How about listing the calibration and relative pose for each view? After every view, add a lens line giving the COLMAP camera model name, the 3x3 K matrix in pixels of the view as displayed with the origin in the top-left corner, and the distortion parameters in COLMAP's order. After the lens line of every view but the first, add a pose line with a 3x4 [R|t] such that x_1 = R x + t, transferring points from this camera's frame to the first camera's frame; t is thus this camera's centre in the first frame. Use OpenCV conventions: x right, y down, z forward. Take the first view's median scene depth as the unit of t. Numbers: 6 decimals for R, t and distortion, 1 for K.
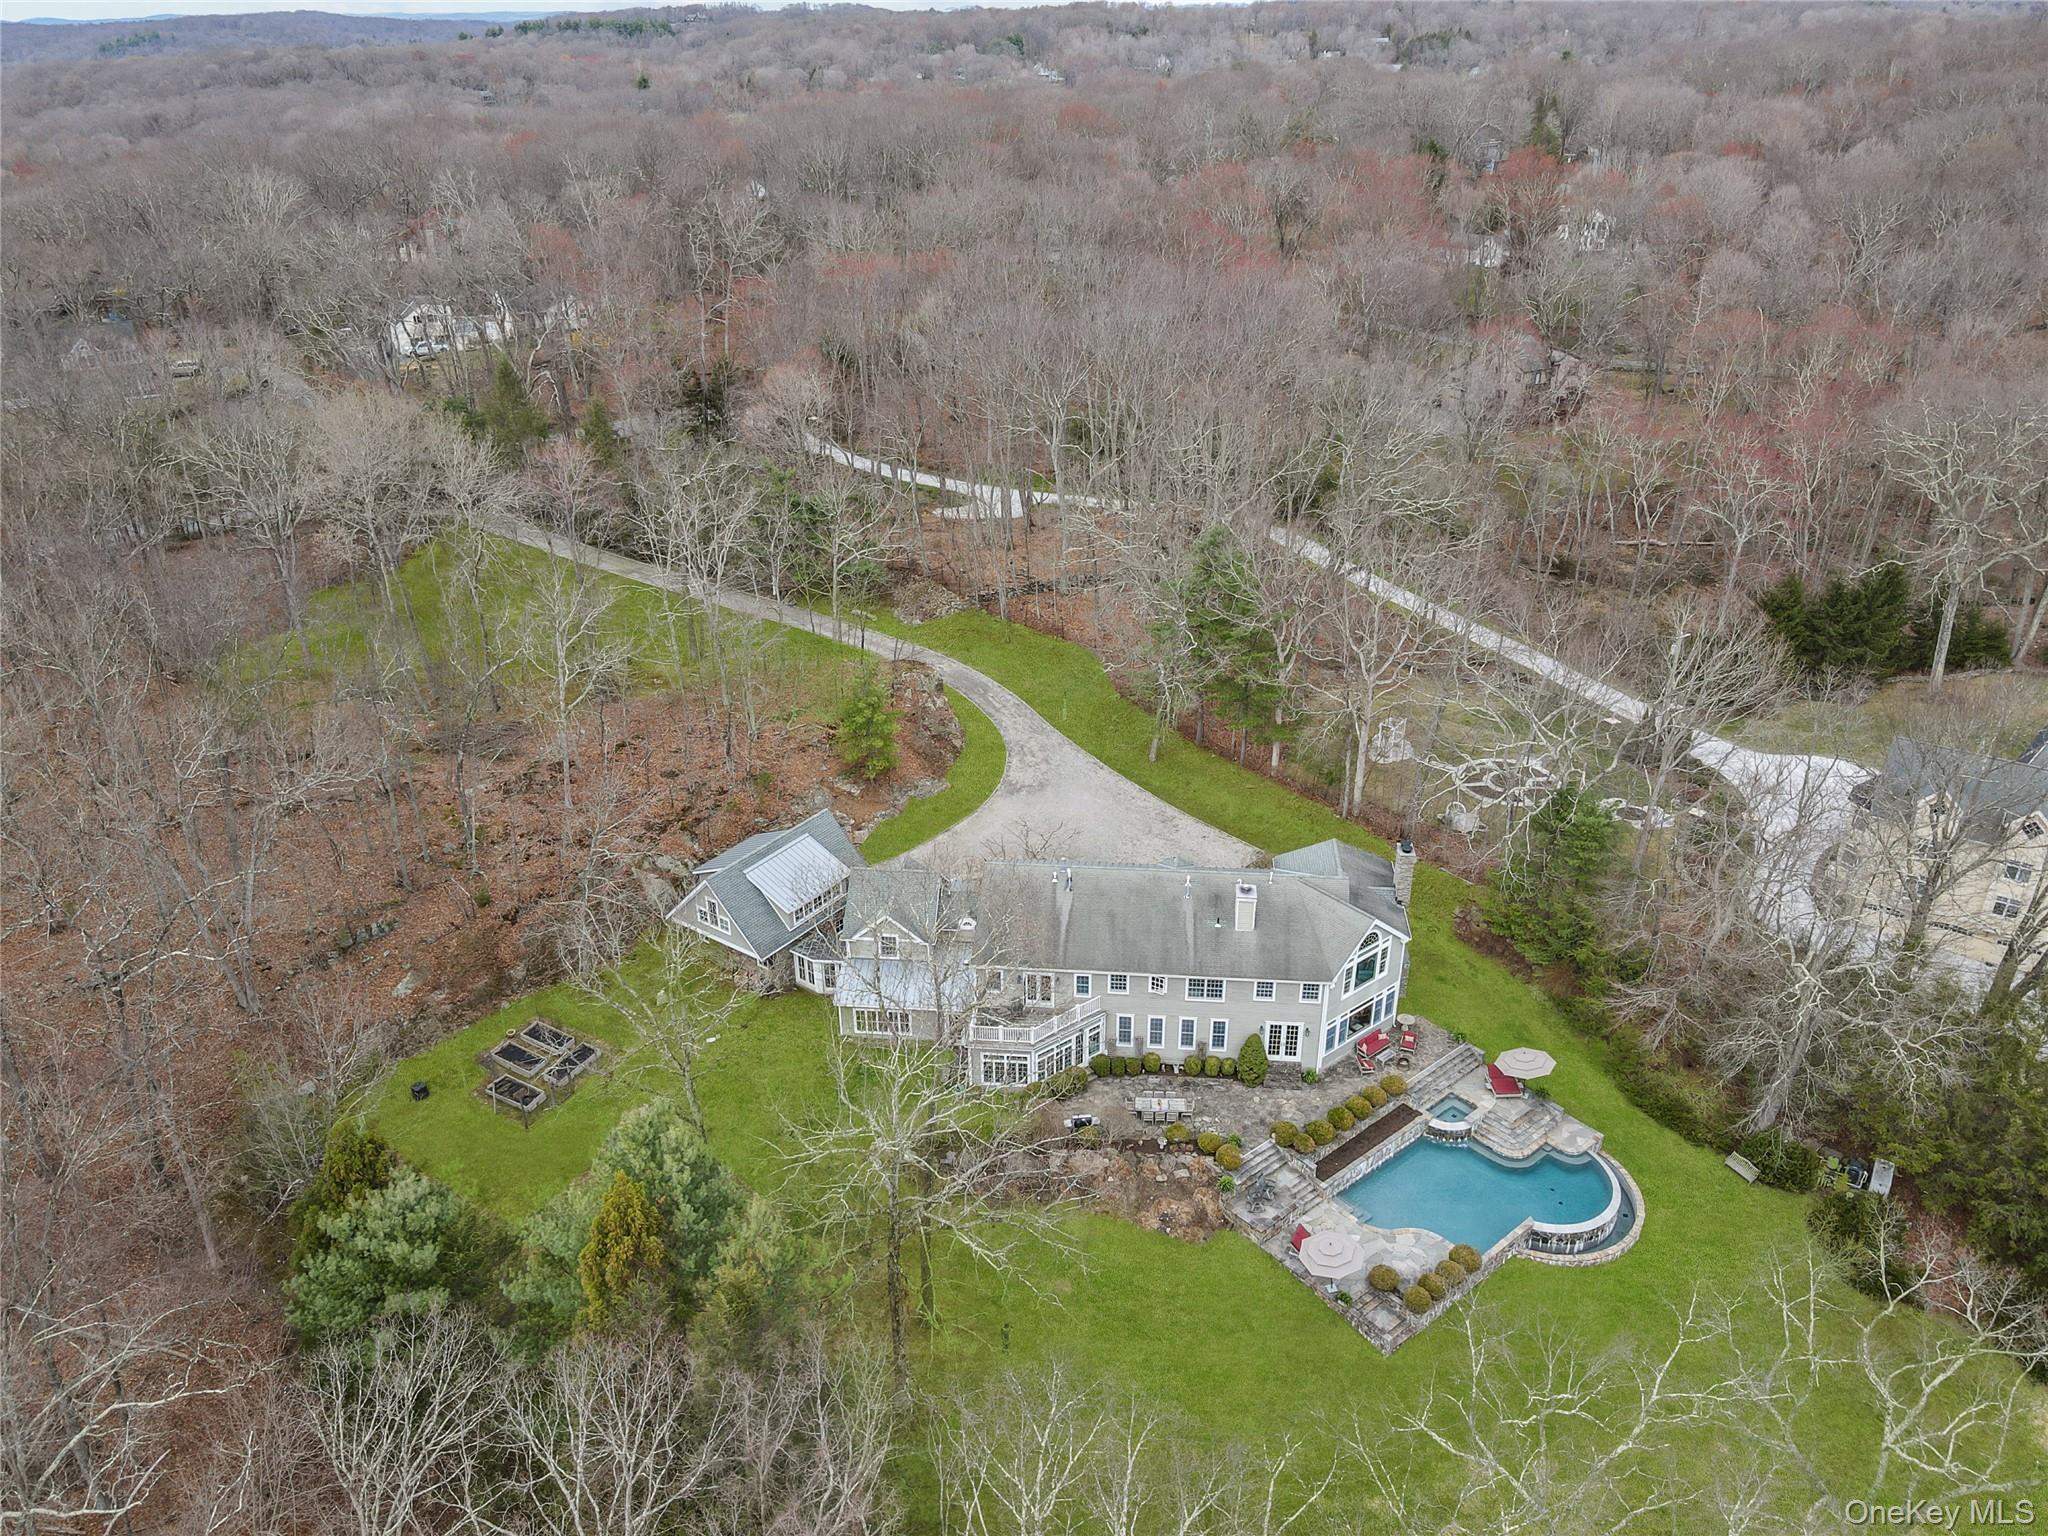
lens RADIAL K [[1464.1, 0, 1021.5], [0, 1464.1, 766.3], [0, 0, 1]] dist [0.002964, 0.016352]
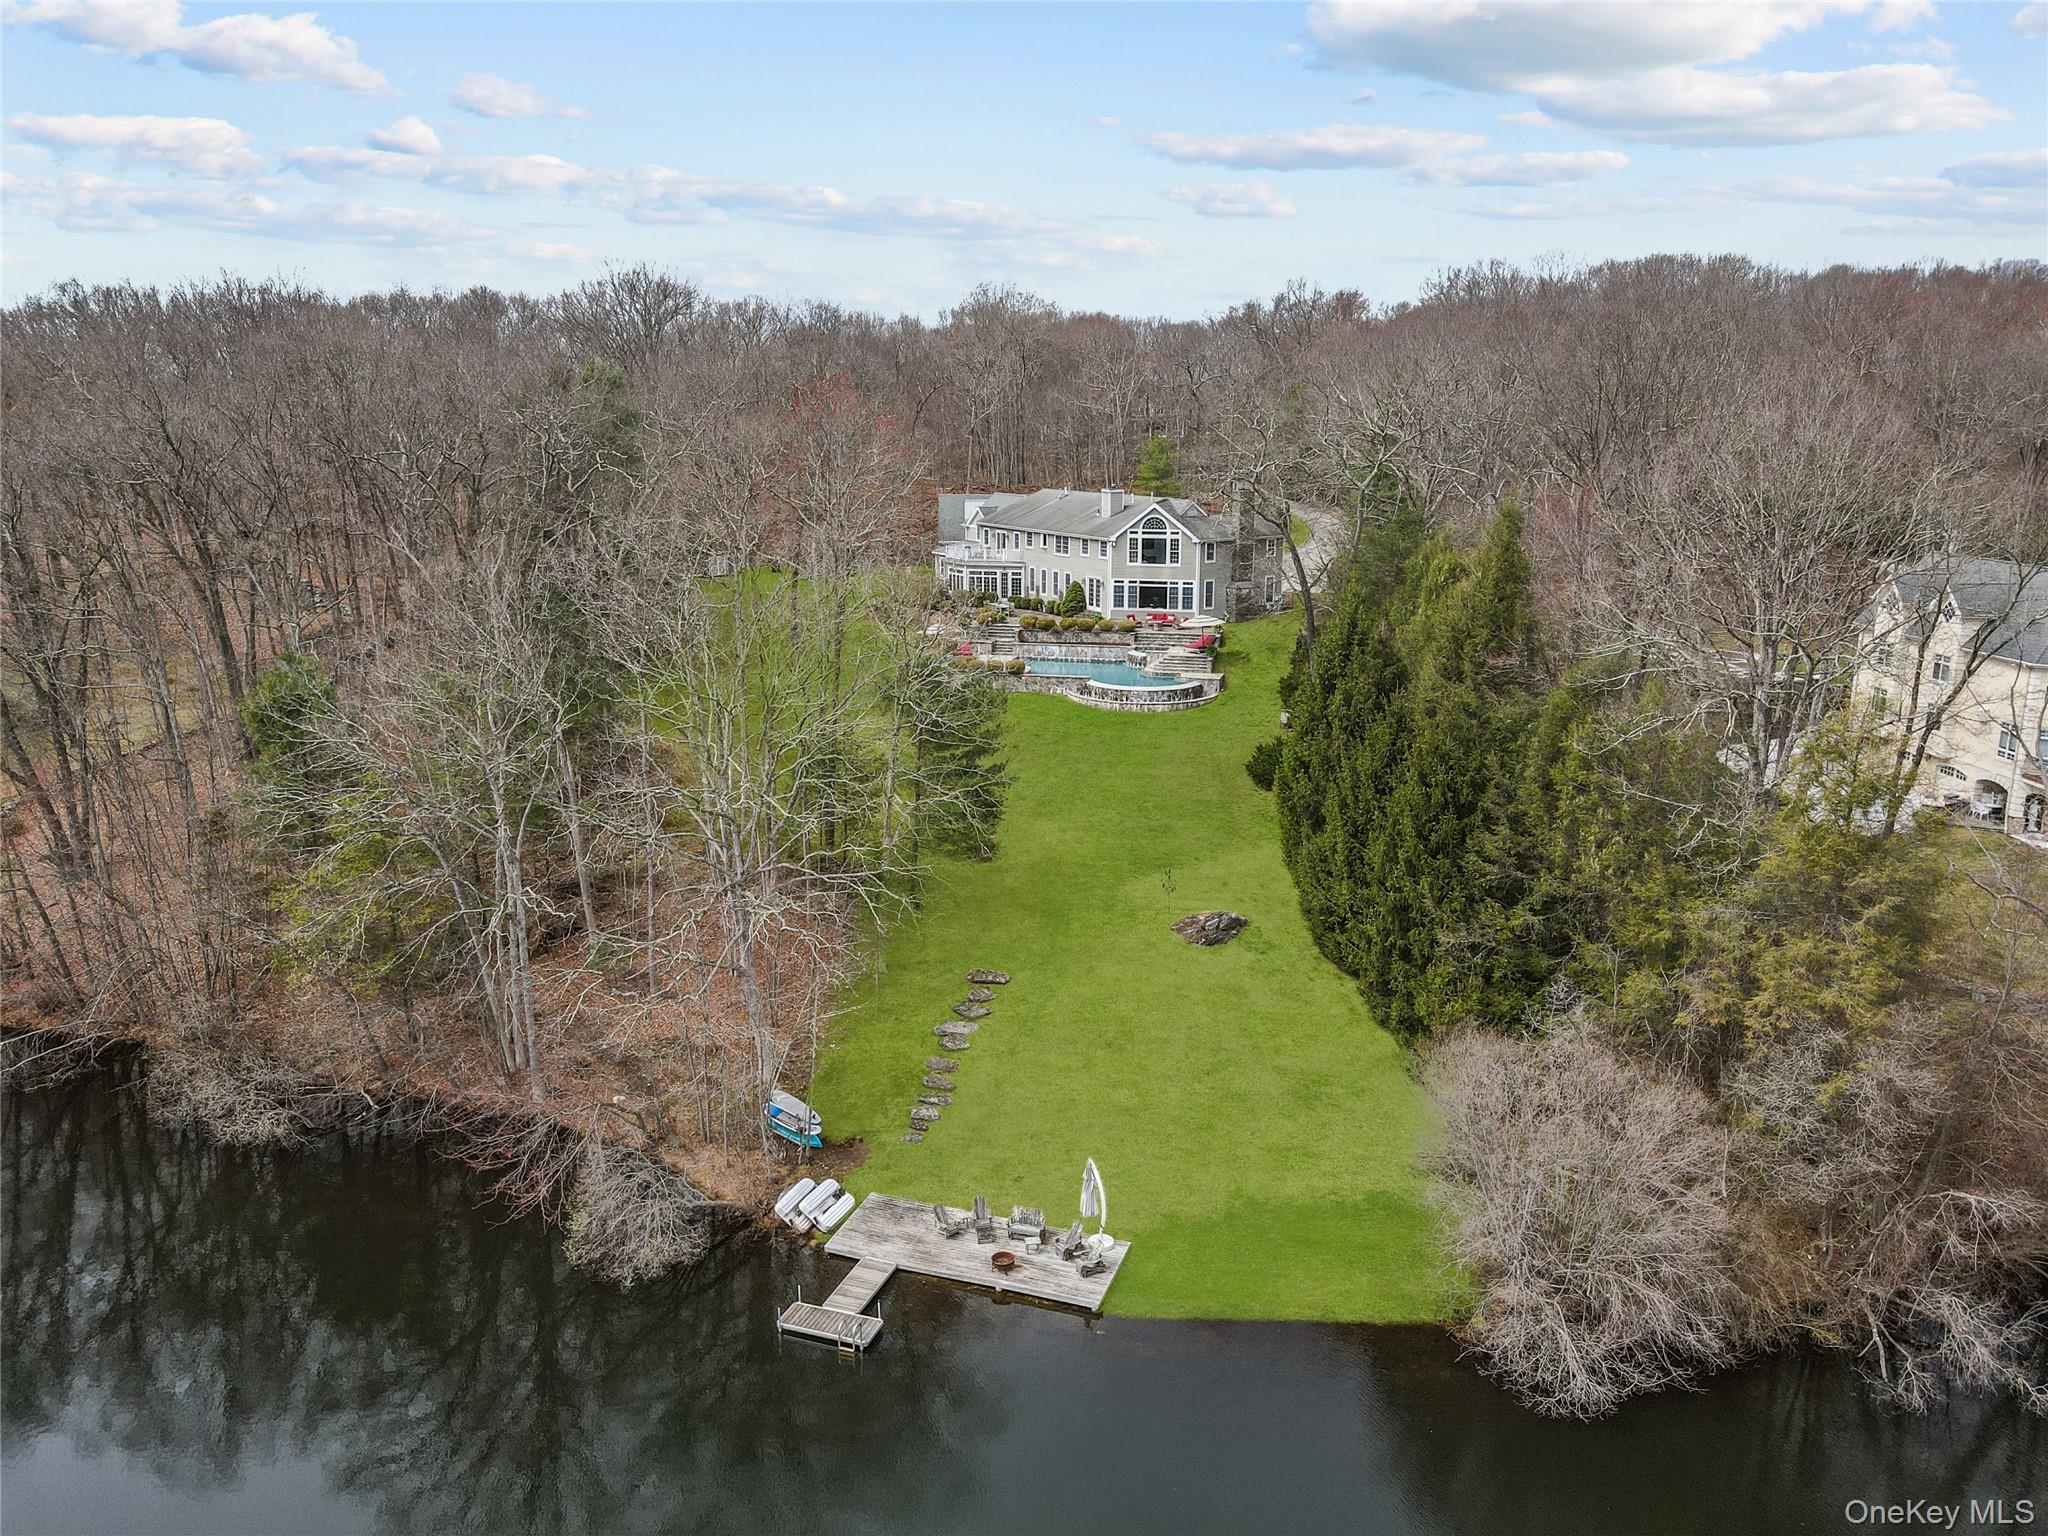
lens RADIAL K [[1464.1, 0, 1021.7], [0, 1464.1, 765.8], [0, 0, 1]] dist [0.002964, 0.016352]
pose [[0.597894, 0.189758, -0.778790, 1.227011], [-0.361122, 0.931158, -0.050358, 0.428791], [0.715621, 0.311347, 0.625260, 0.147124]]
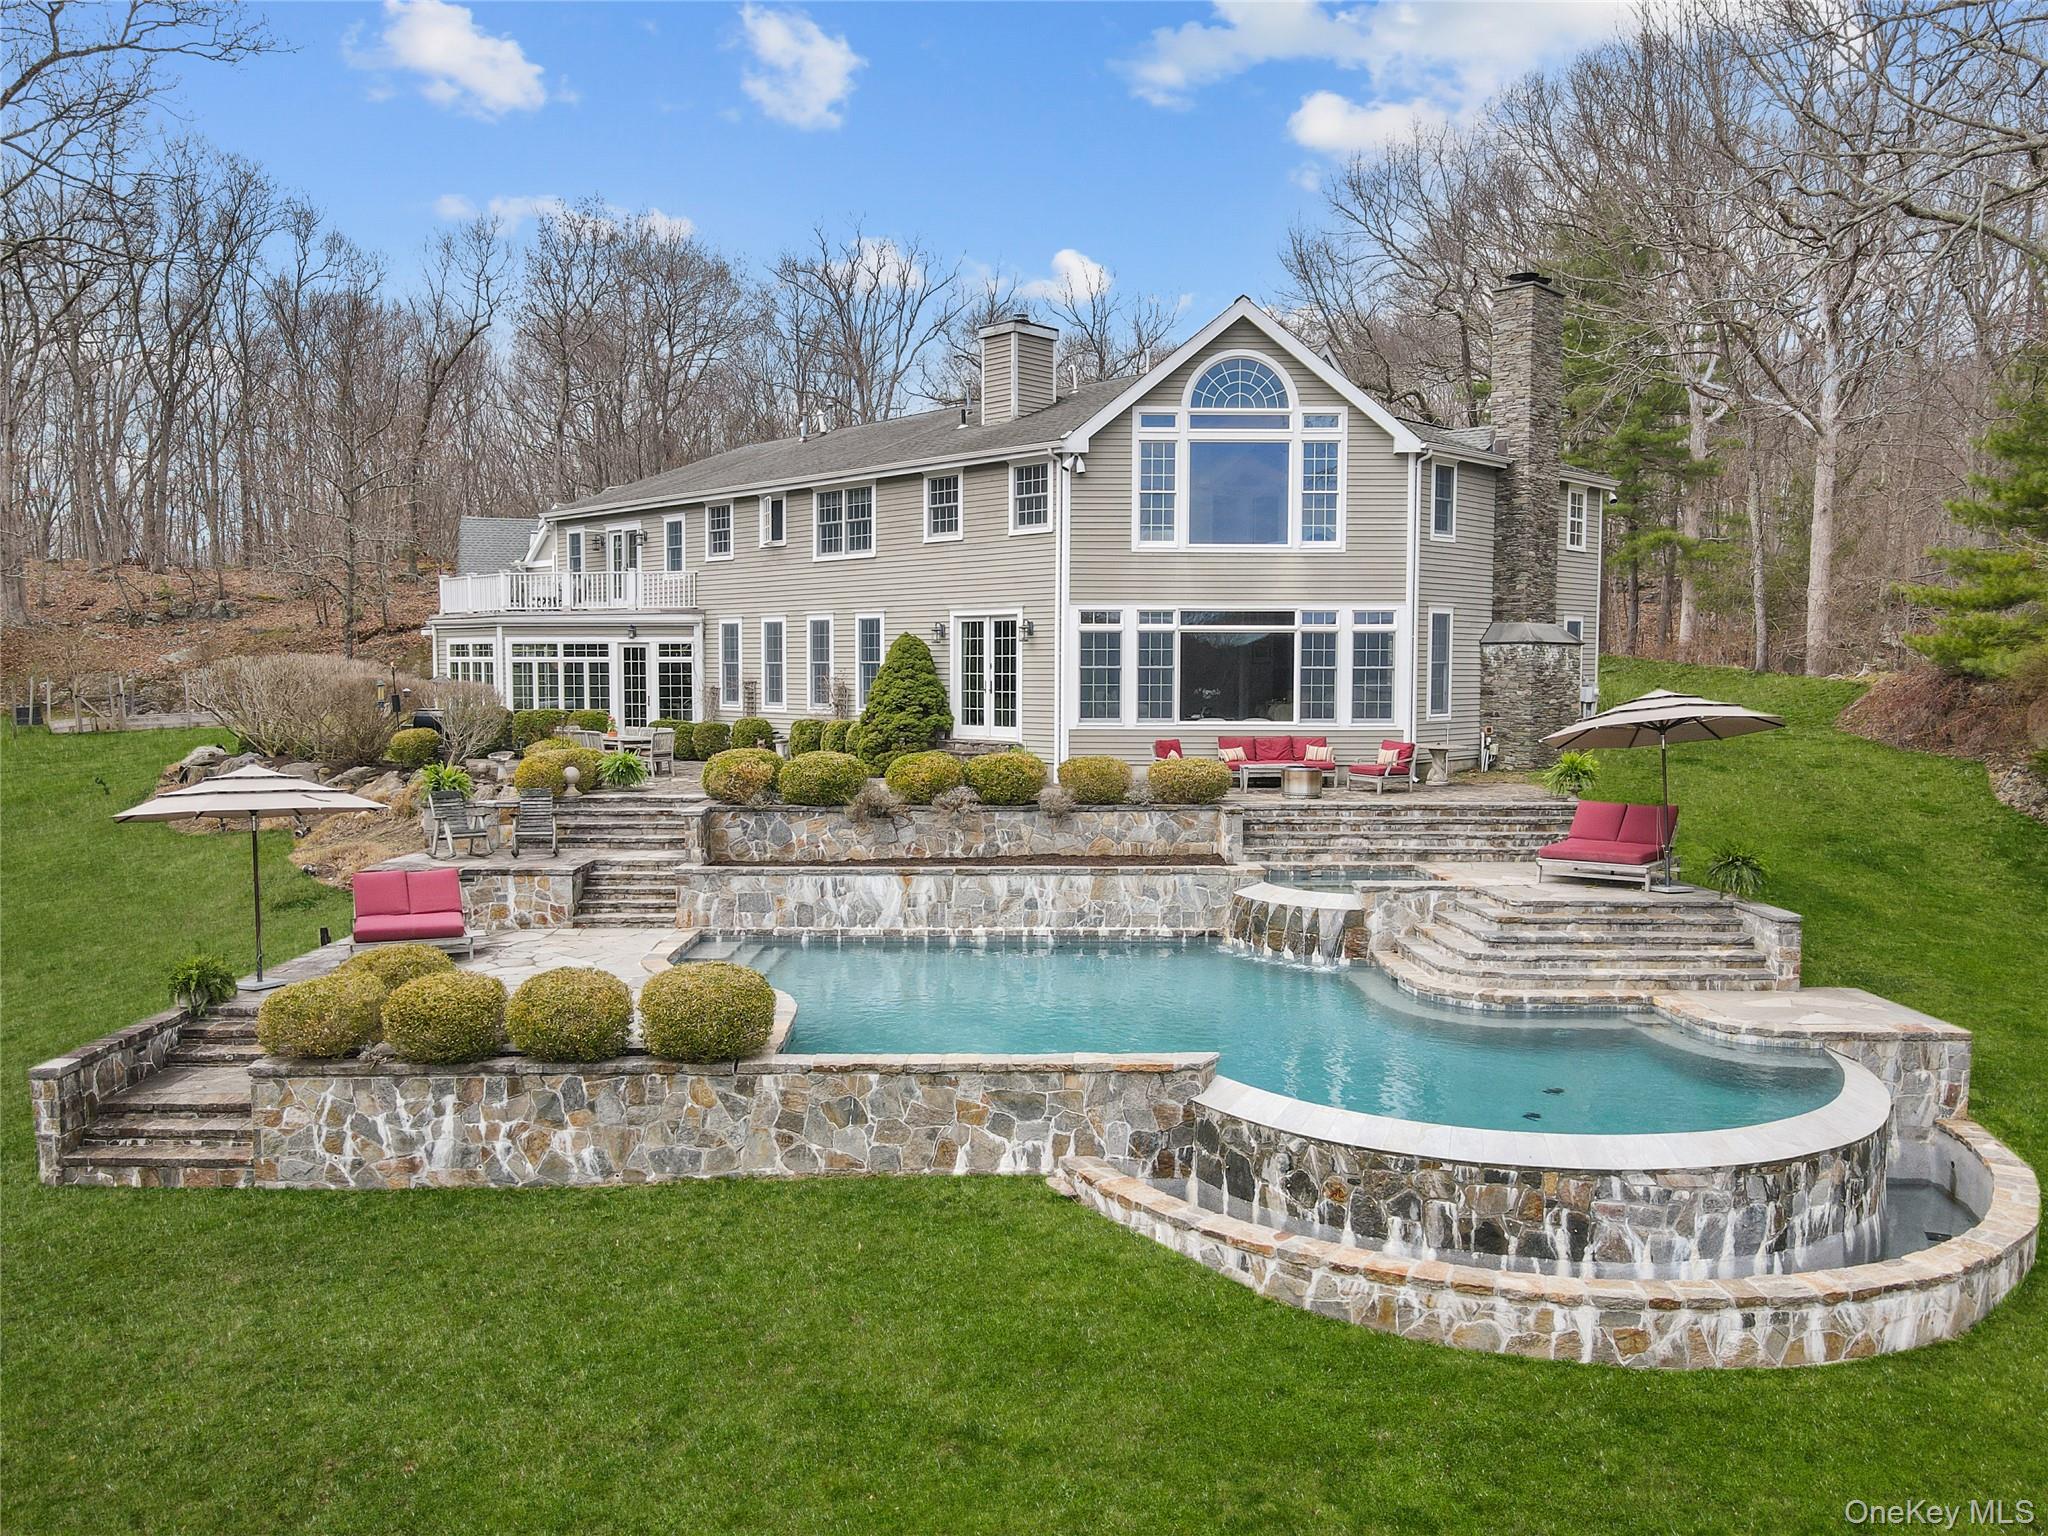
lens RADIAL K [[1464.1, 0, 1009.3], [0, 1464.1, 766.0], [0, 0, 1]] dist [0.002964, 0.016352]
pose [[0.769195, 0.048788, -0.637149, 0.410561], [-0.292049, 0.913695, -0.282611, 0.306412], [0.568372, 0.403462, 0.717058, 0.751887]]
